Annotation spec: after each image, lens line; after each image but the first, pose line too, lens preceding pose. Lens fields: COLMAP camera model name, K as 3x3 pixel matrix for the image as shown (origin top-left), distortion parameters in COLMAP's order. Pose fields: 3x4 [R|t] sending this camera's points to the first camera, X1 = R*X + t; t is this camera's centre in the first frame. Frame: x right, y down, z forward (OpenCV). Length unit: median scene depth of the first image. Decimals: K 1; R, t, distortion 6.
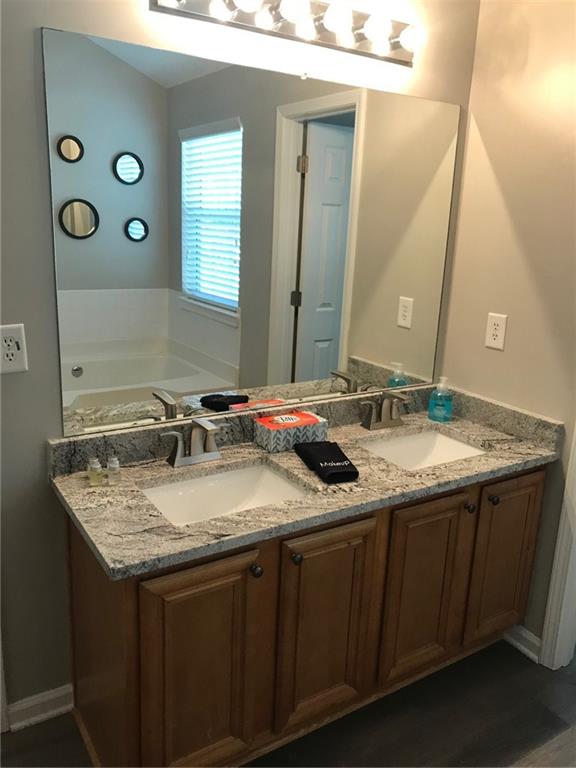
lens RADIAL K [[630.4, 0, 288.0], [0, 630.4, 384.0], [0, 0, 1]] dist [0.078975, -0.108190]
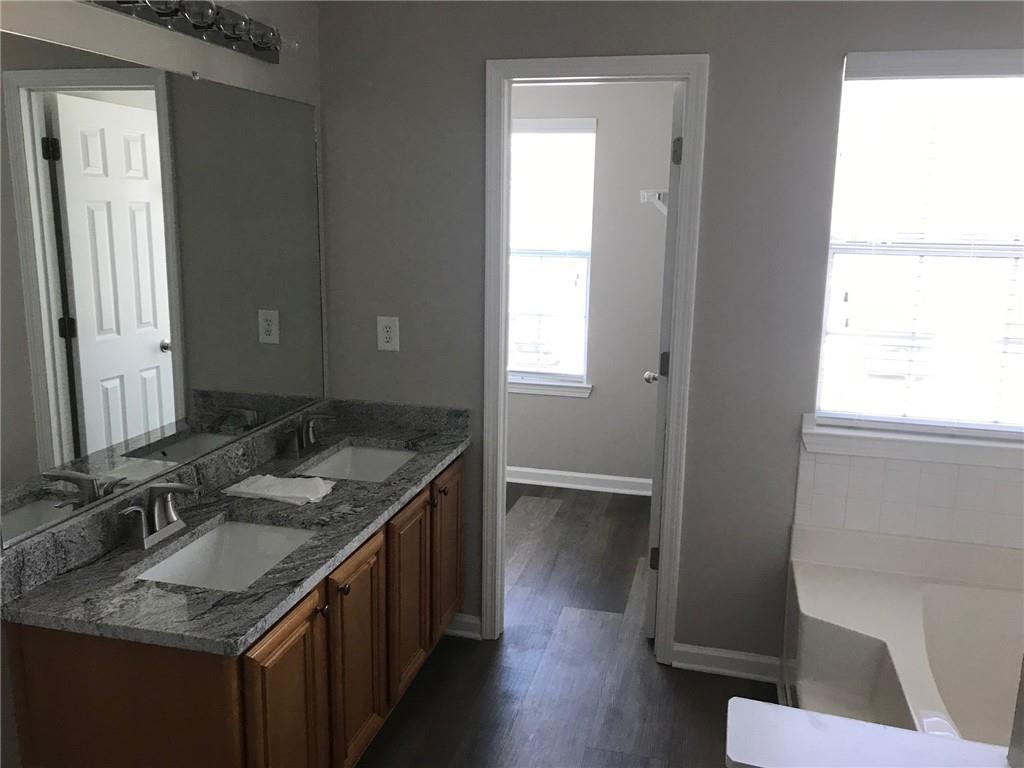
lens RADIAL K [[840.5, 0, 512.0], [0, 840.5, 384.0], [0, 0, 1]] dist [0.078975, -0.108190]
pose [[0.728842, -0.172471, 0.662603, -0.478563], [0.191455, 0.980487, 0.044620, -0.030825], [-0.657369, 0.094338, 0.747641, -0.125995]]
